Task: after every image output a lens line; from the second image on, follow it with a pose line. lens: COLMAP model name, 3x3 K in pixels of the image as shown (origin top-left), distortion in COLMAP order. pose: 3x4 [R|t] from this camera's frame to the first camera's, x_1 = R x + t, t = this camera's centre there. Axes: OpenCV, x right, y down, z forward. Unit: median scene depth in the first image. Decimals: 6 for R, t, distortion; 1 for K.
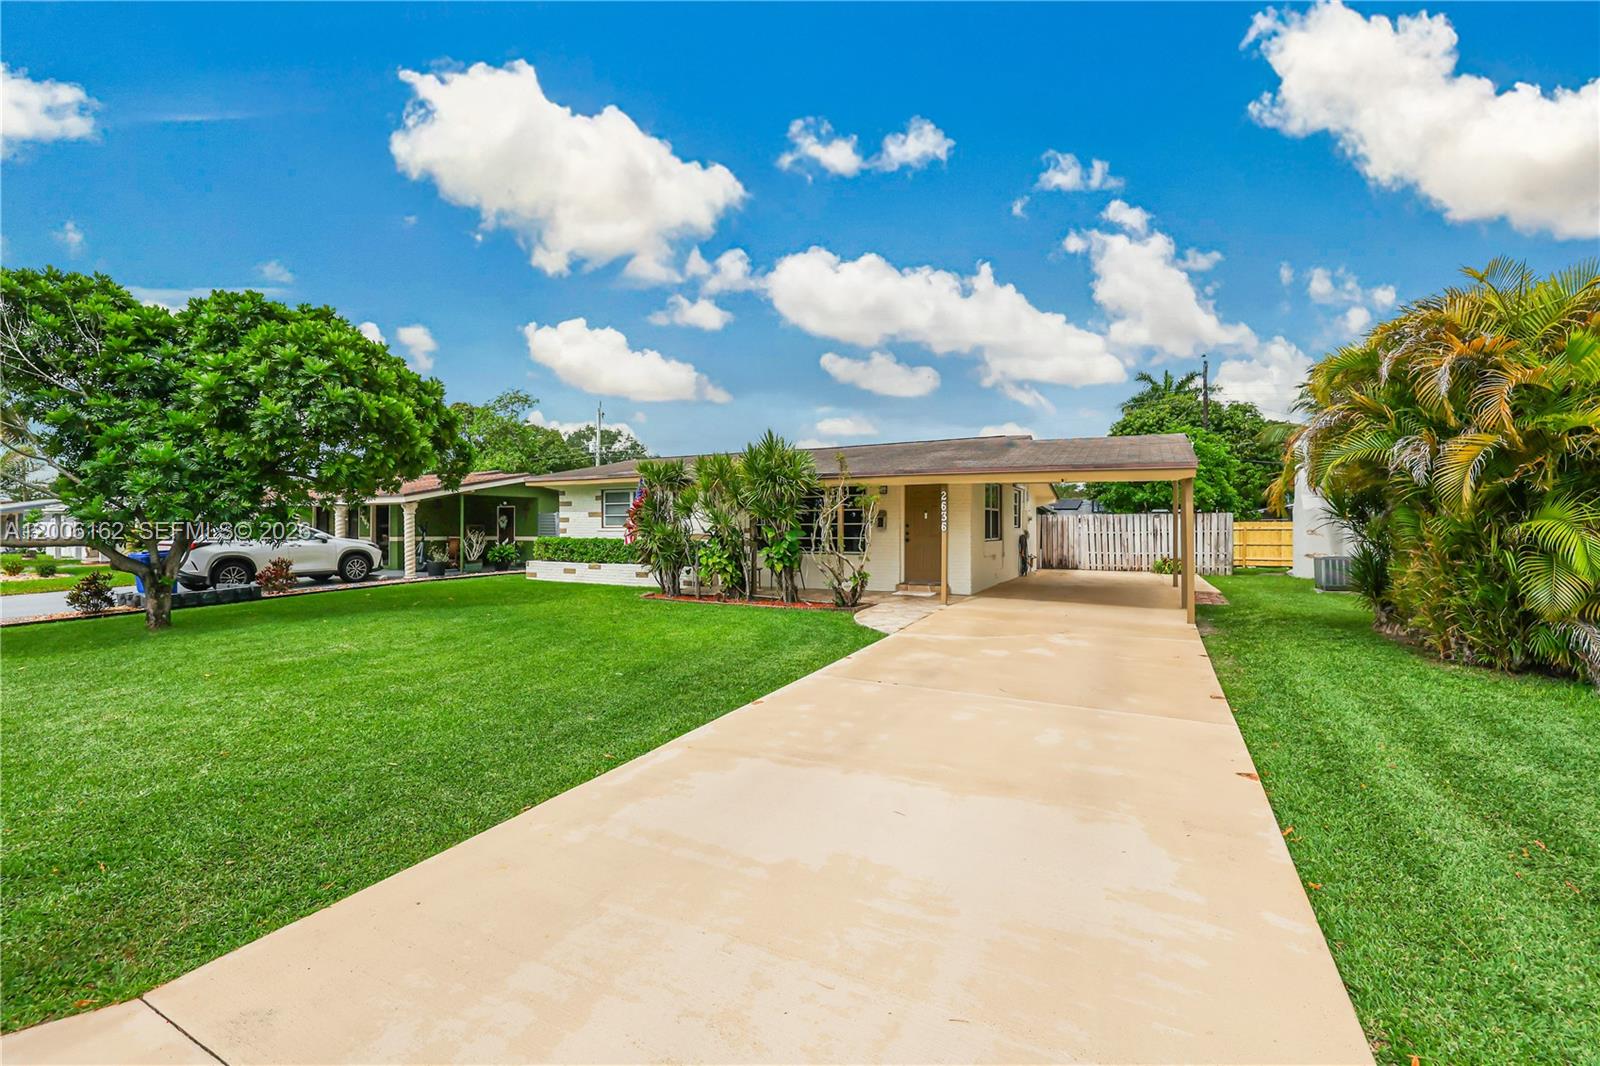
lens RADIAL K [[668.4, 0, 790.8], [0, 668.4, 521.2], [0, 0, 1]] dist [-0.000473, -0.000108]
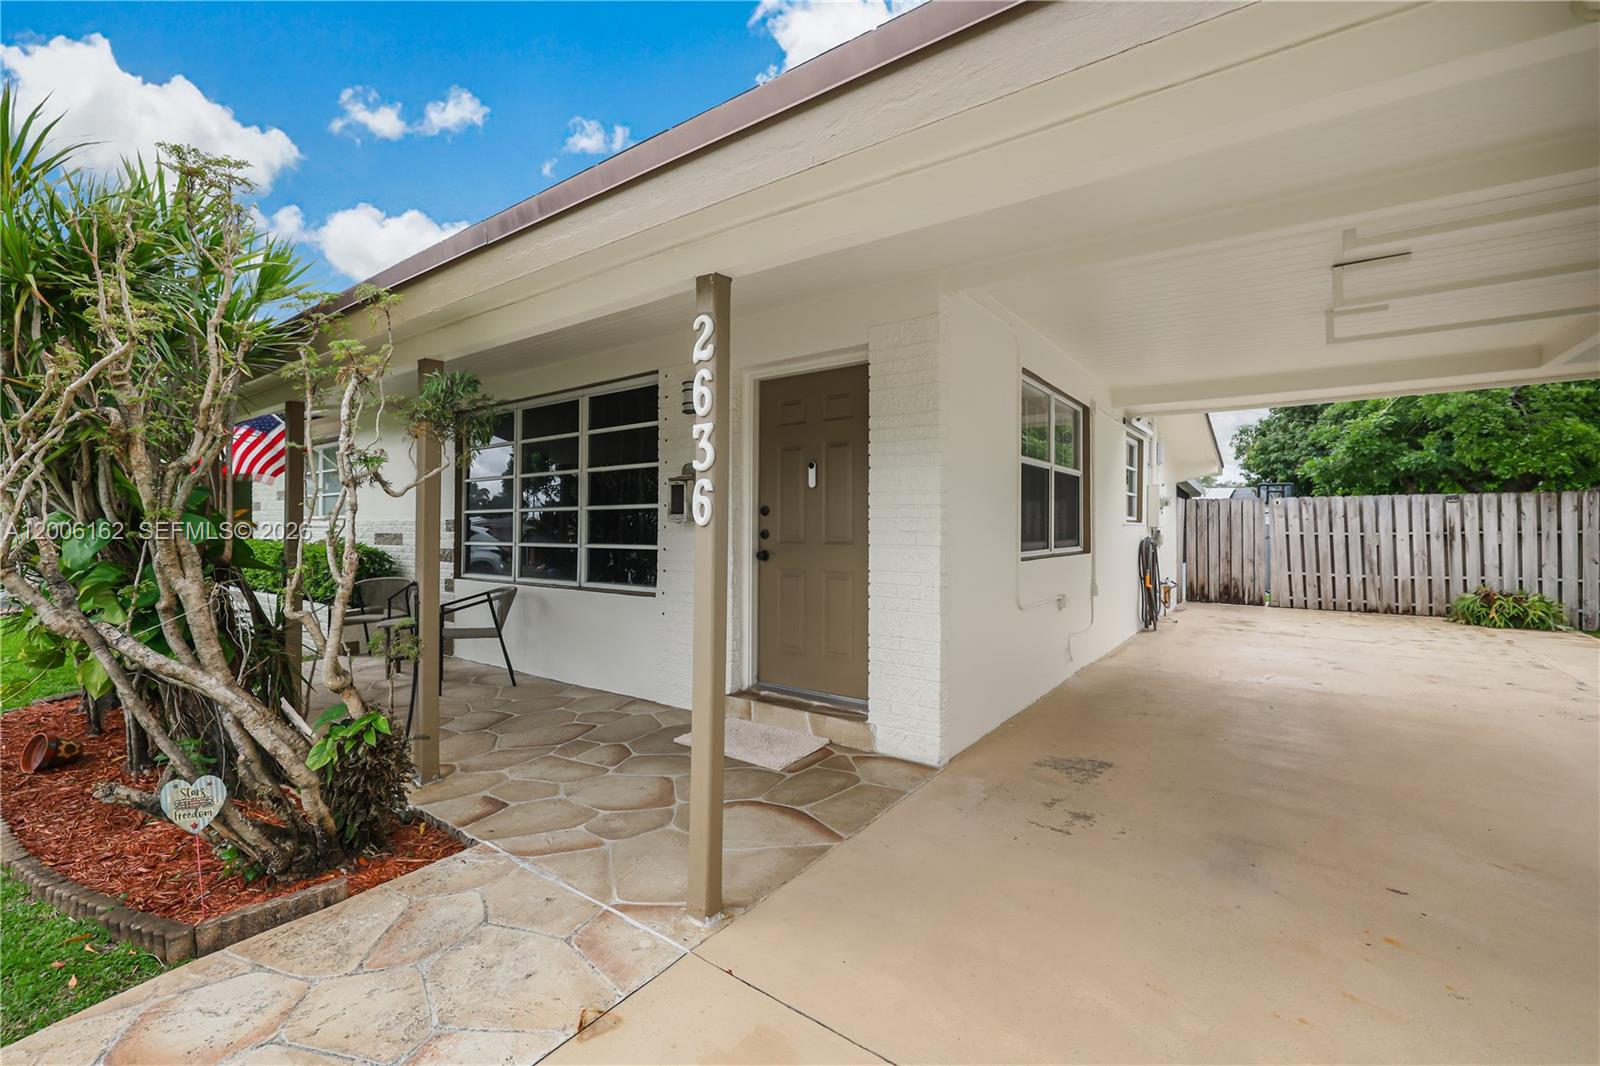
lens RADIAL K [[668.4, 0, 790.8], [0, 668.4, 521.2], [0, 0, 1]] dist [-0.000473, -0.000108]
pose [[0.987997, 0.000581, -0.154469, 0.162970], [-0.000459, 1.000000, 0.000826, 0.007927], [0.154470, -0.000745, 0.987997, 0.471126]]
